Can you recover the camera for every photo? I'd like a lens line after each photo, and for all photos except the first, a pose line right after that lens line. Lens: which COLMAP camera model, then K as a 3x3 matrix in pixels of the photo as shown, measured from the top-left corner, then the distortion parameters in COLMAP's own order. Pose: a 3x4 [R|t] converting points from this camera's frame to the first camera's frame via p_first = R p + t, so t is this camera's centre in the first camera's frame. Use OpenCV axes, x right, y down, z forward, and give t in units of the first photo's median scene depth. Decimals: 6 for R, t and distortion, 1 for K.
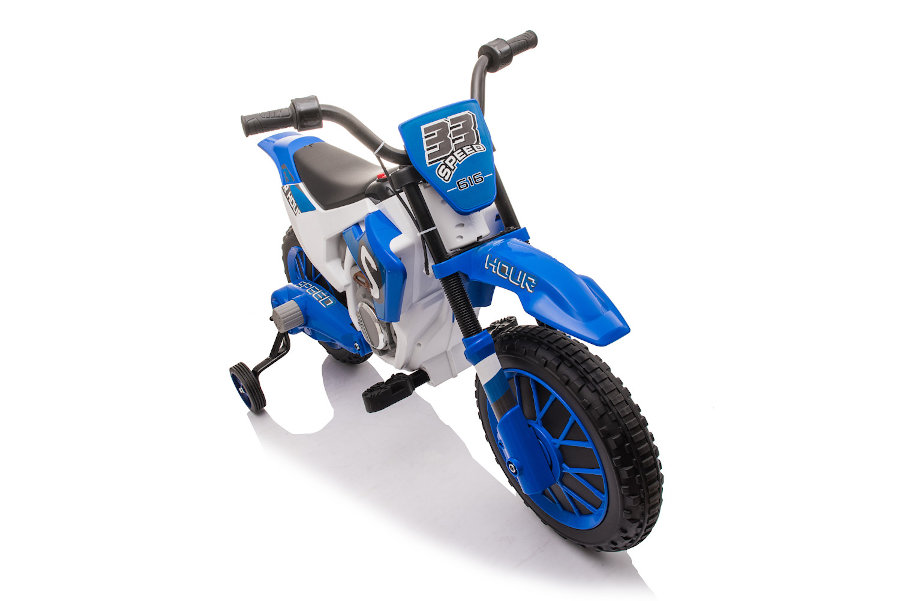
lens RADIAL K [[697.6, 0, 422.5], [0, 697.6, 251.6], [0, 0, 1]] dist [-0.047727, 0.001133]
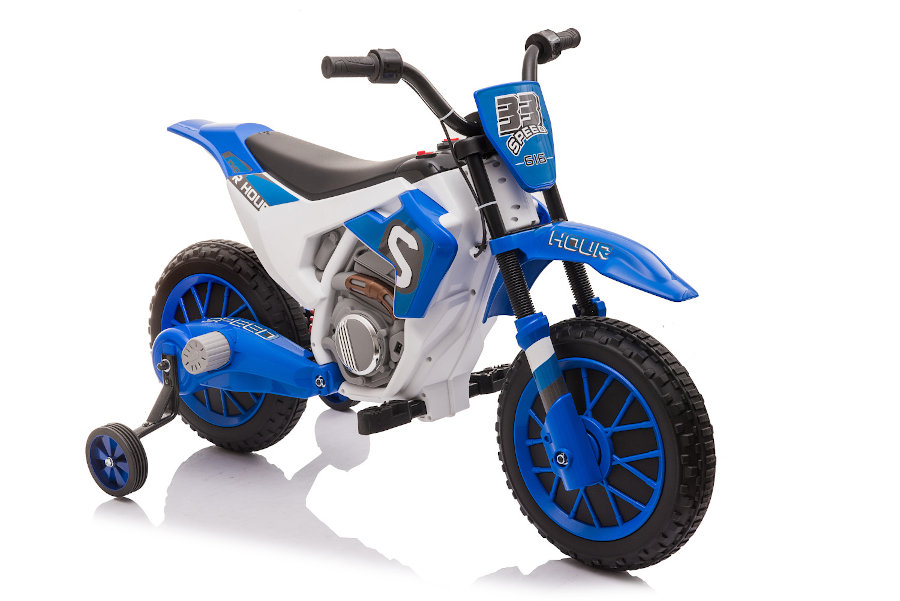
lens RADIAL K [[1613.0, 0, 450.0], [0, 1613.0, 300.5], [0, 0, 1]] dist [0.044161, 0.023328]
pose [[0.948782, 0.111301, 0.295676, -0.684546], [-0.053351, 0.978893, -0.197285, 0.539985], [-0.311393, 0.171406, 0.934695, -1.037203]]
